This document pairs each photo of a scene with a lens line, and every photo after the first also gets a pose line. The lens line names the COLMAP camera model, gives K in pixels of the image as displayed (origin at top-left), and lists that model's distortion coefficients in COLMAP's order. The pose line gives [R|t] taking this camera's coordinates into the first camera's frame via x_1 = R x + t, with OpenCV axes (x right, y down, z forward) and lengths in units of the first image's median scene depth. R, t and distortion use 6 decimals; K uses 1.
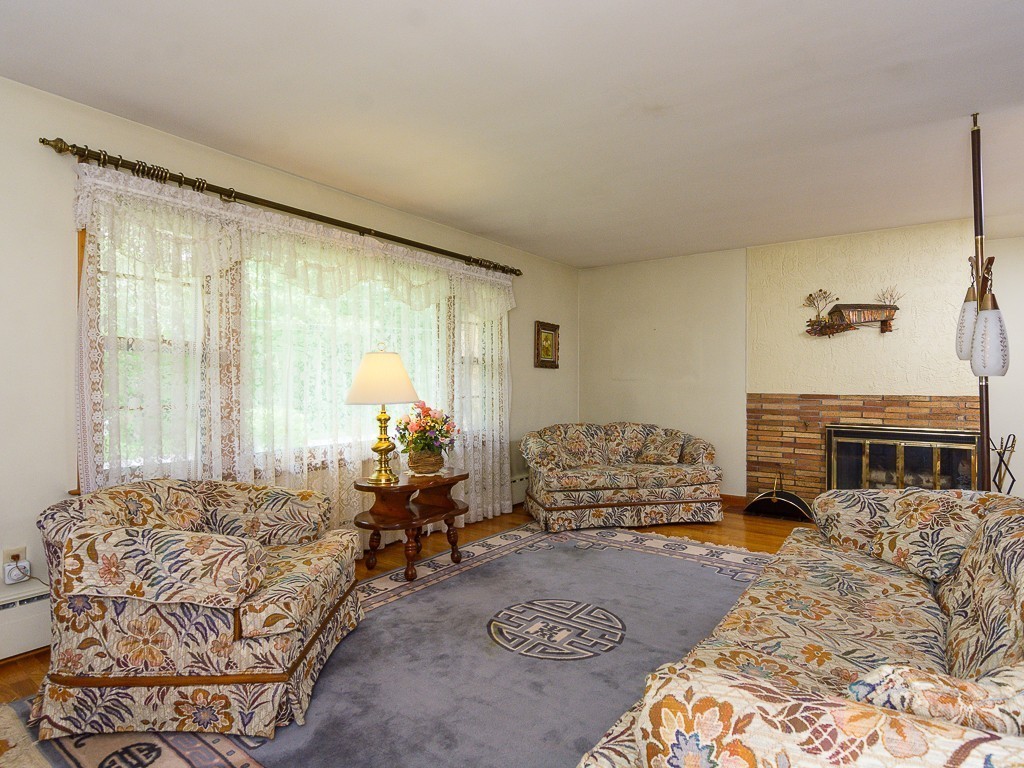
lens RADIAL K [[542.4, 0, 512.2], [0, 542.4, 383.5], [0, 0, 1]] dist [0.000564, 0.000875]
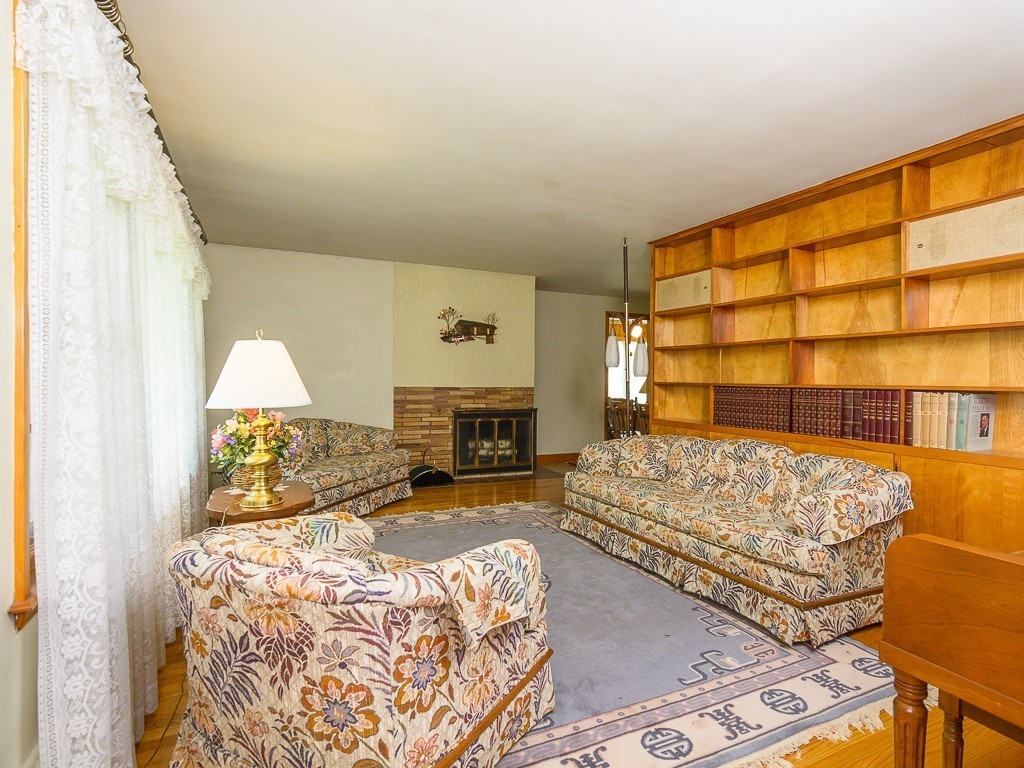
lens RADIAL K [[567.3, 0, 515.9], [0, 567.3, 382.4], [0, 0, 1]] dist [0.003147, 0.001782]
pose [[0.480923, -0.004937, 0.876749, -0.607175], [-0.005985, 0.999942, 0.008914, -0.004716], [-0.876743, -0.009535, 0.480865, 0.215923]]
